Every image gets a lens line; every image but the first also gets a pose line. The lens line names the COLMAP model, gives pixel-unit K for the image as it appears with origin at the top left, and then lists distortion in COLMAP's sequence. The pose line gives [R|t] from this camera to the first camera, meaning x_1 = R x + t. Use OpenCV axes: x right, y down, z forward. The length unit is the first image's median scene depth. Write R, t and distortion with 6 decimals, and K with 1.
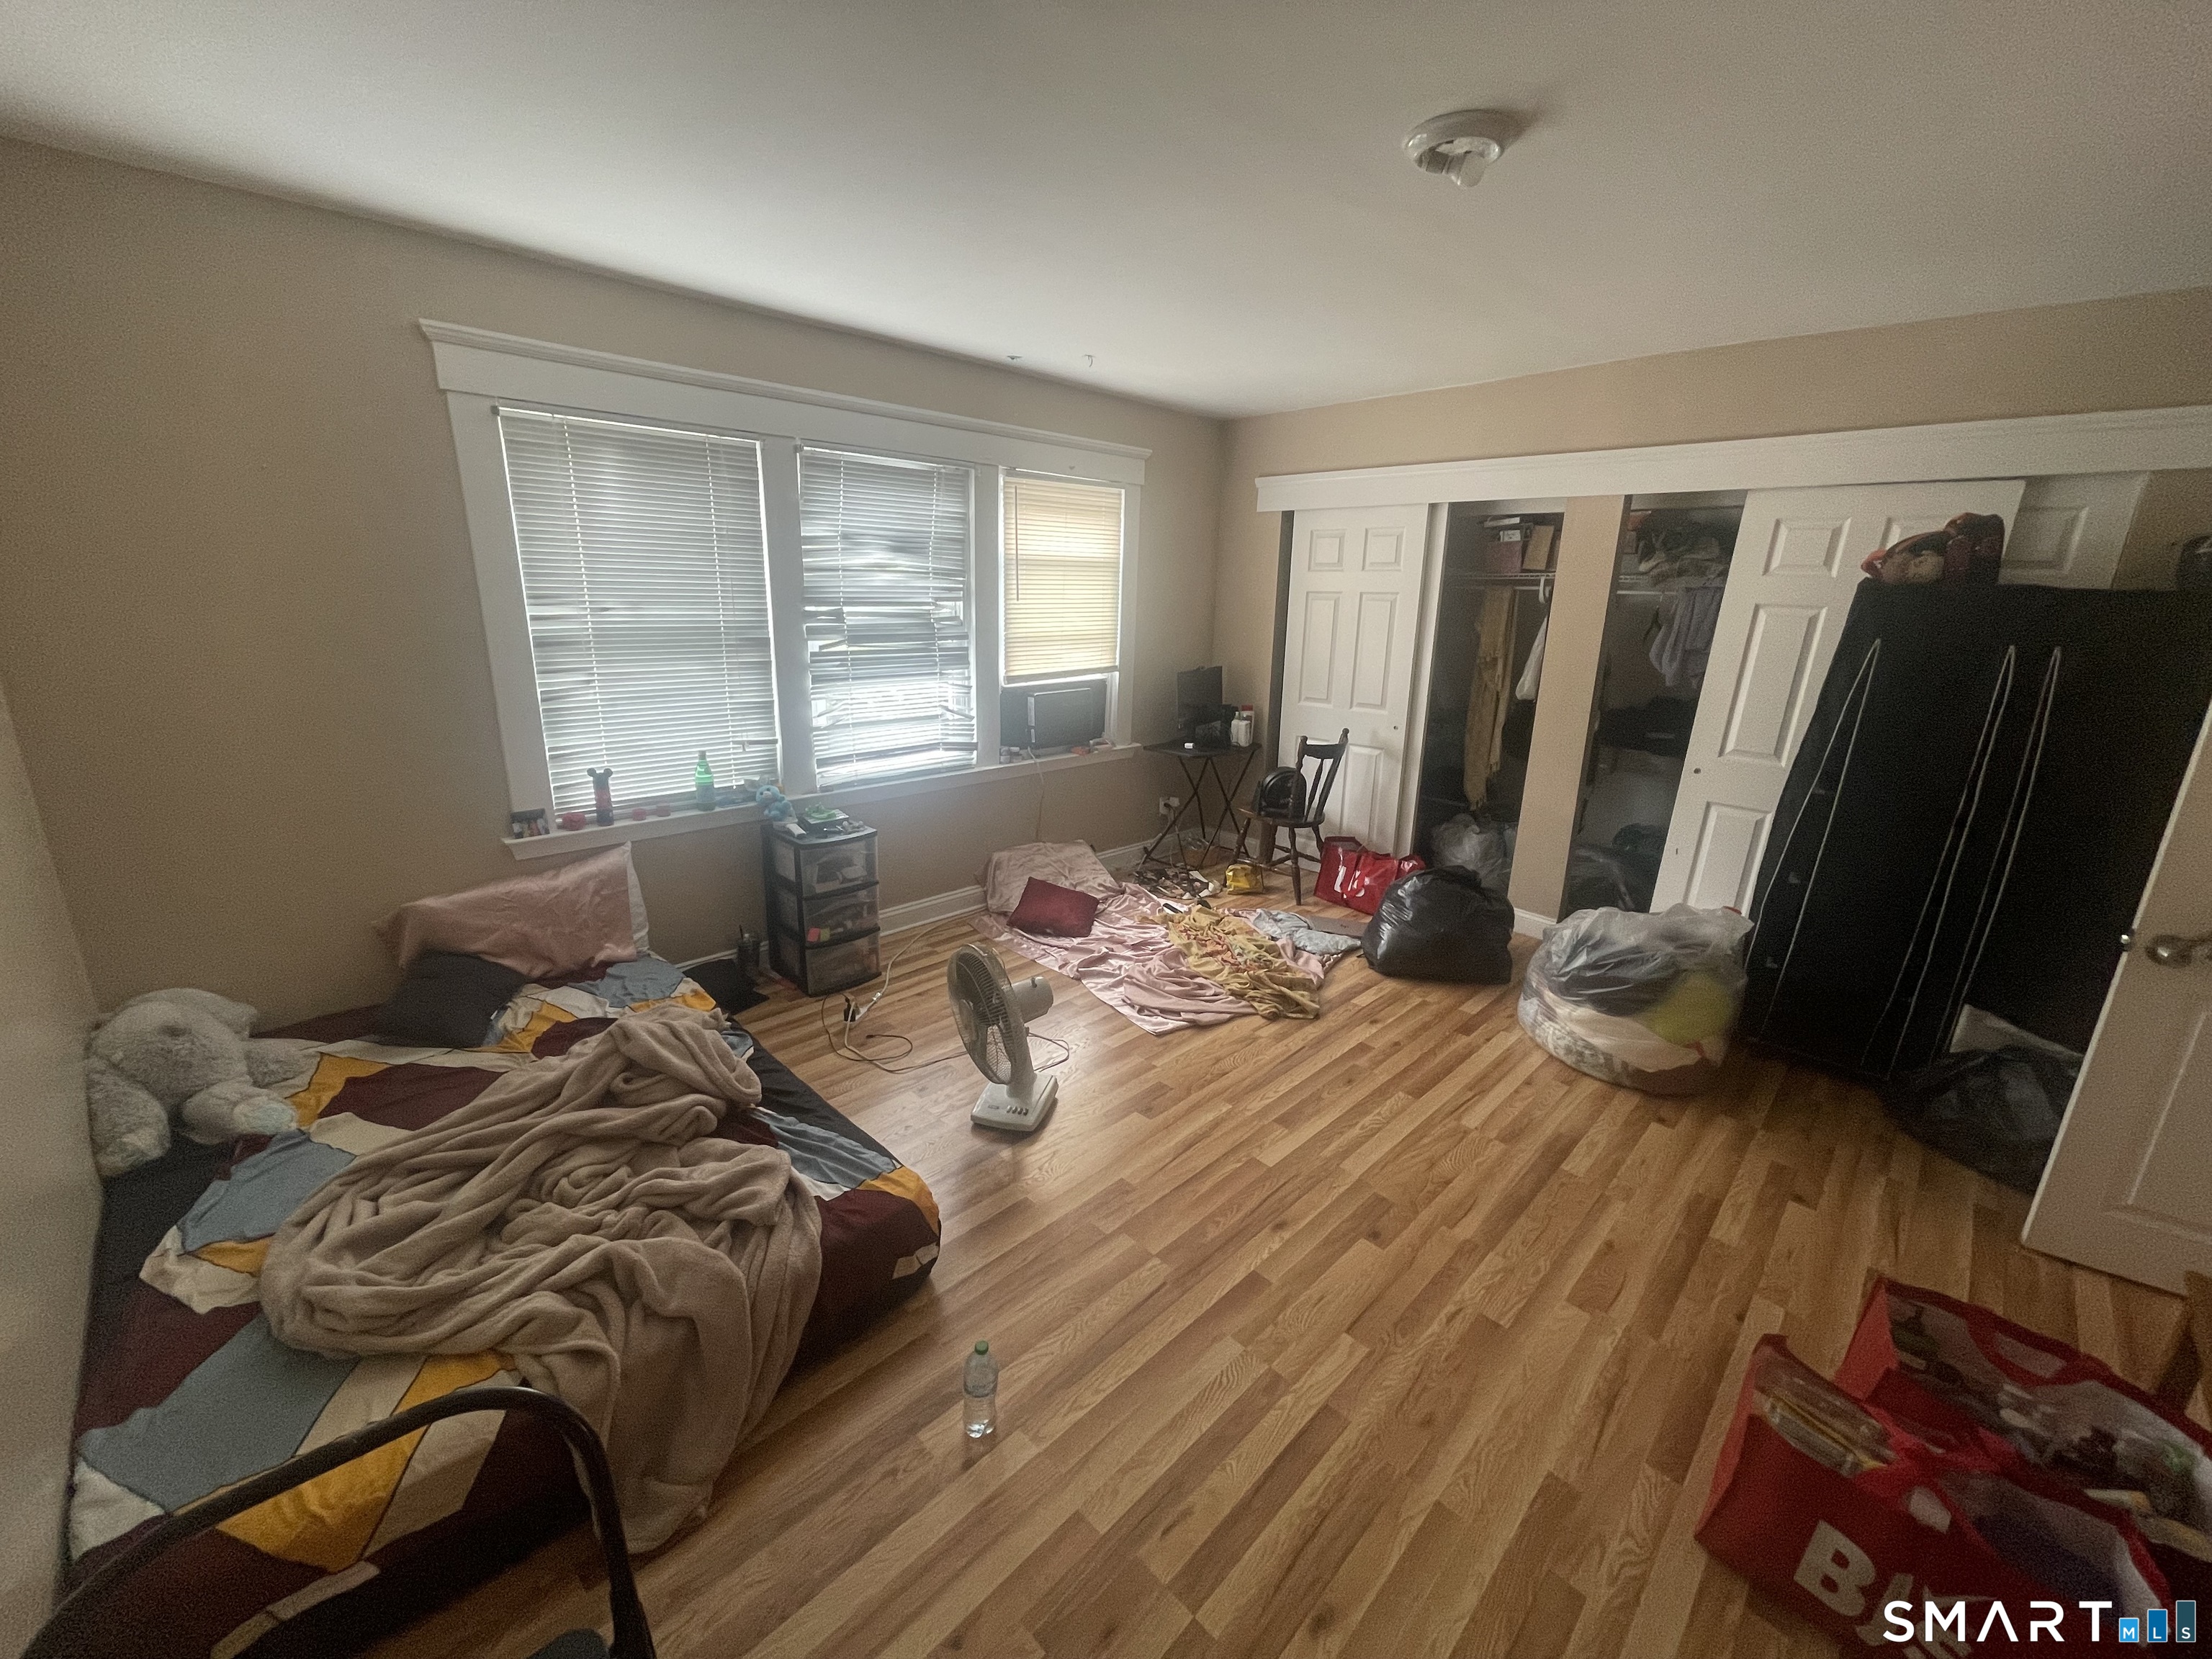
lens RADIAL K [[885.4, 0, 1106.0], [0, 885.4, 829.5], [0, 0, 1]] dist [-0.000234, 0.000129]
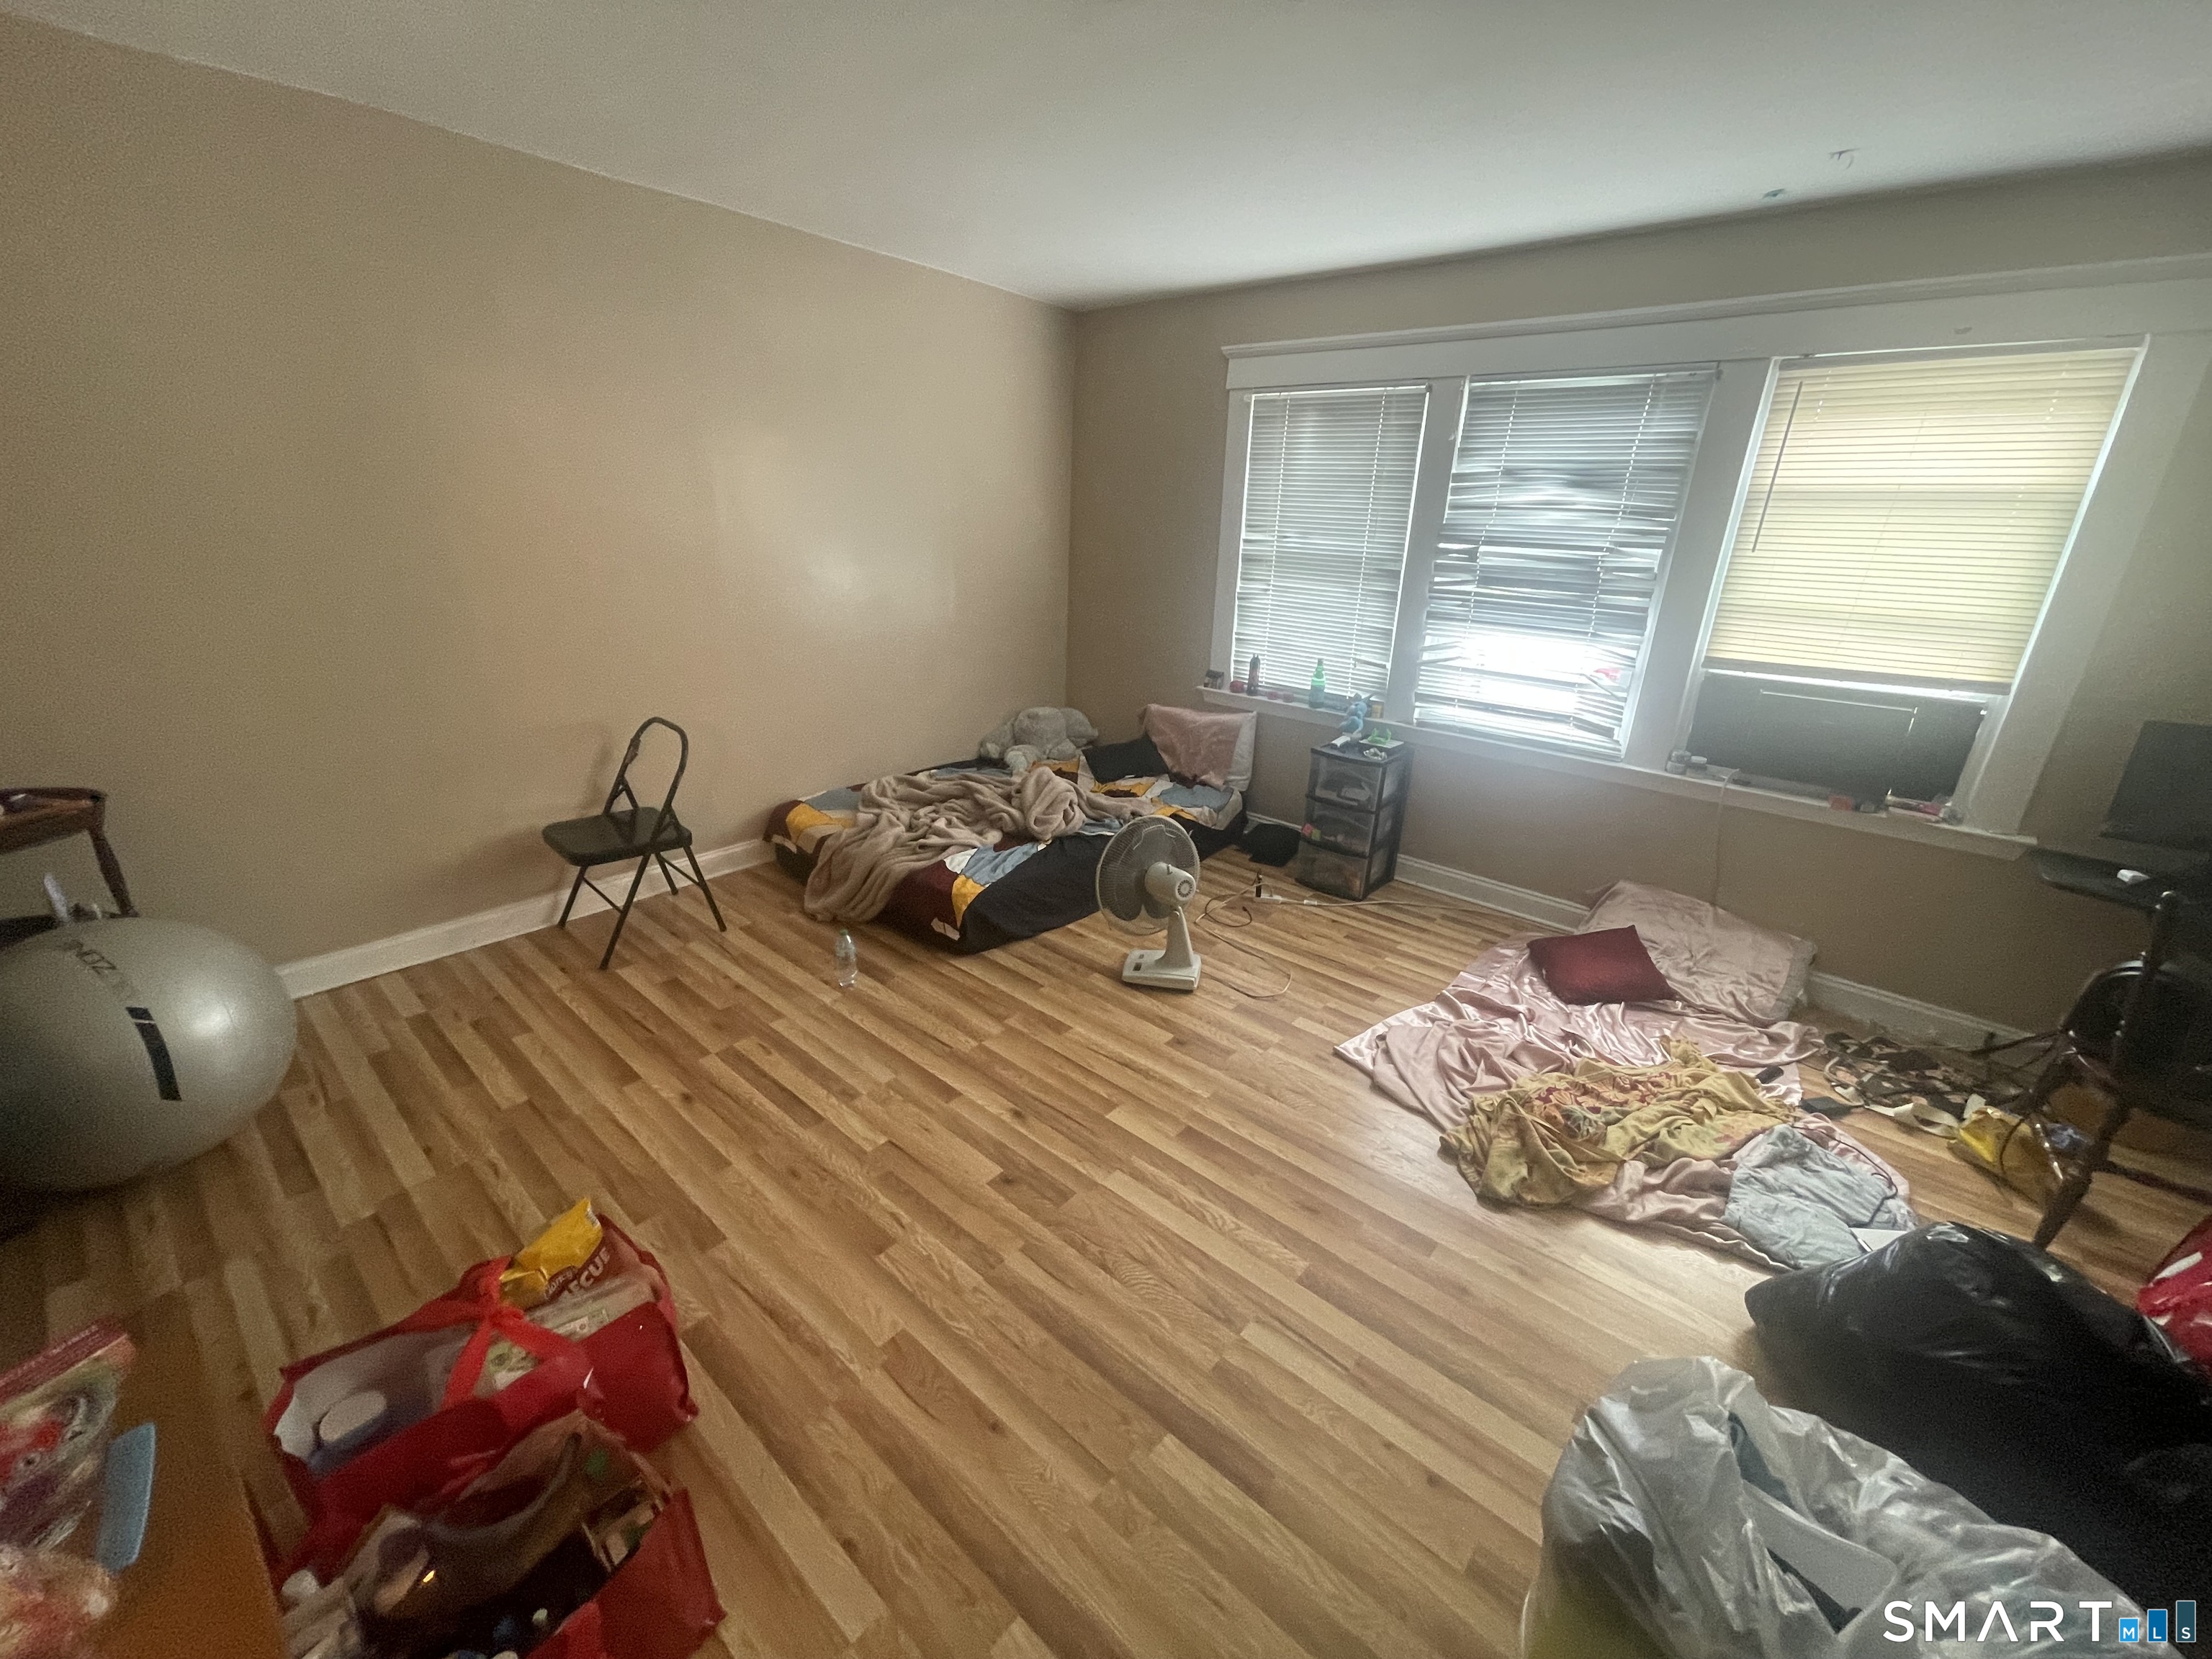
lens RADIAL K [[891.7, 0, 1106.0], [0, 891.7, 829.5], [0, 0, 1]] dist [-0.006476, 0.000096]
pose [[0.069315, 0.313683, -0.946994, 0.803669], [-0.303234, 0.910986, 0.279561, -0.134694], [0.950392, 0.267783, 0.158264, 0.622178]]
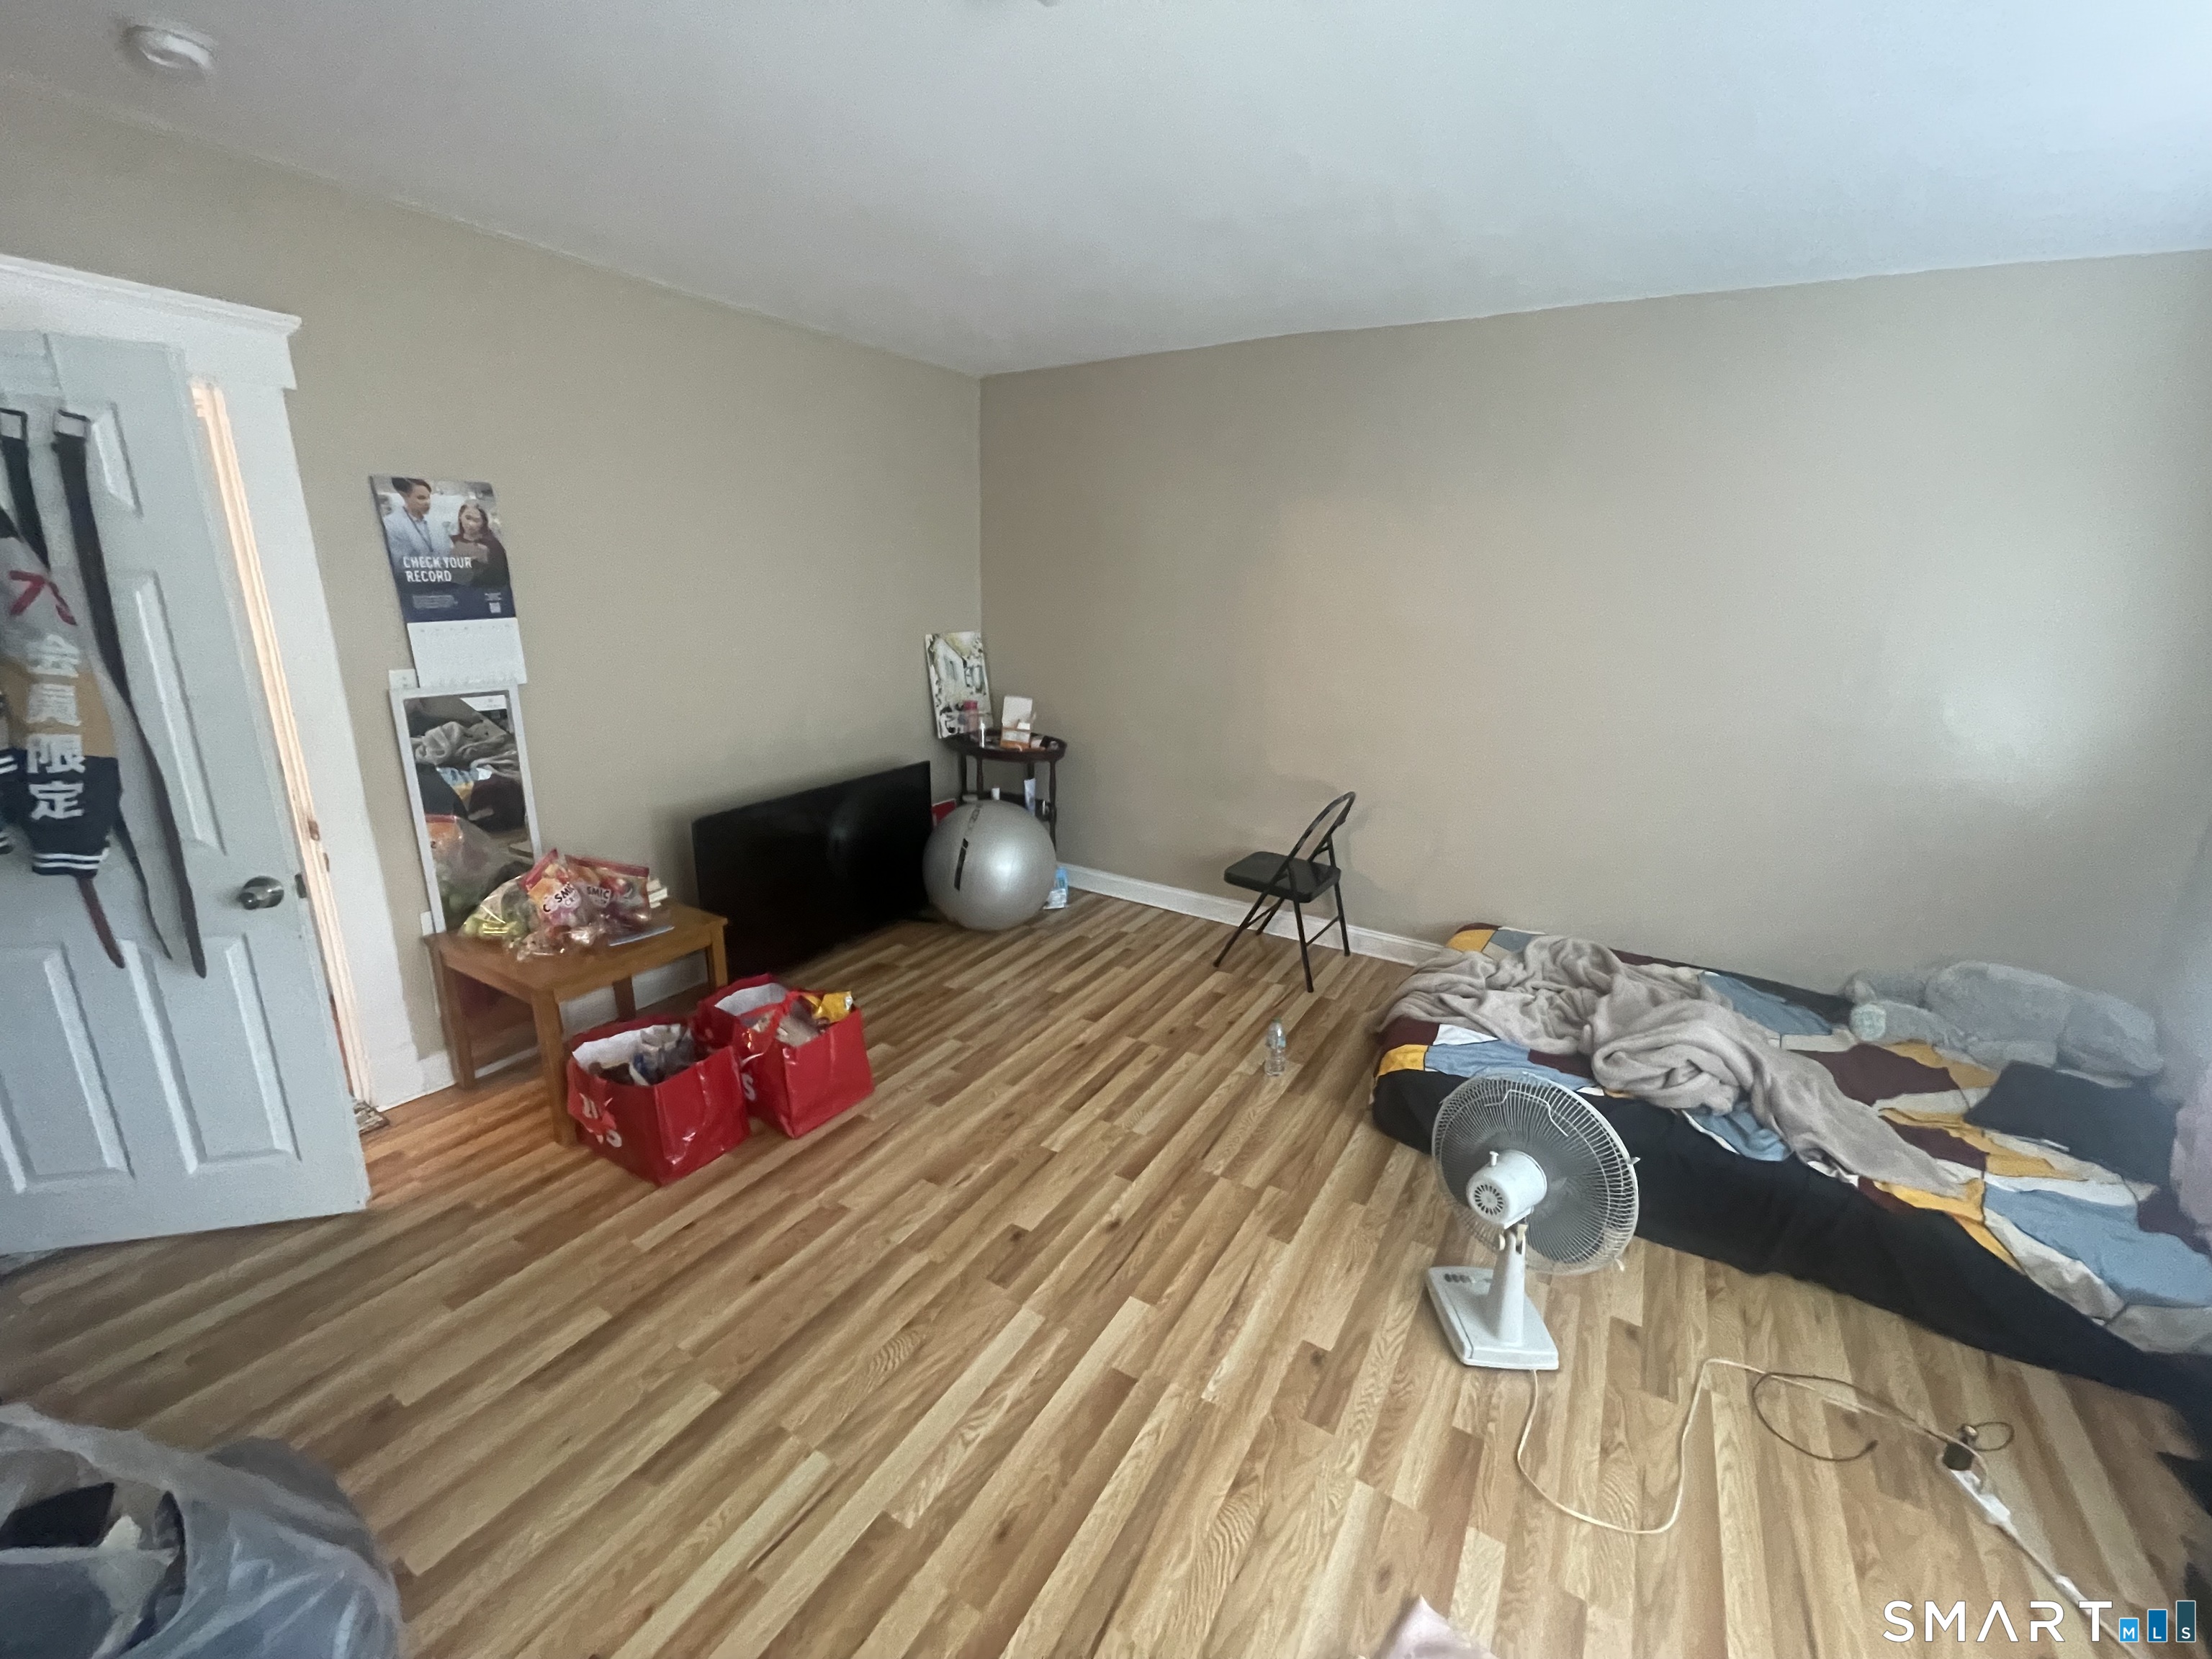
lens RADIAL K [[891.7, 0, 1106.0], [0, 891.7, 829.5], [0, 0, 1]] dist [-0.006476, 0.000096]
pose [[-0.970429, 0.008712, -0.241231, 0.322792], [-0.119567, 0.850790, 0.511724, -0.314263], [0.209695, 0.525434, -0.824589, 1.164535]]
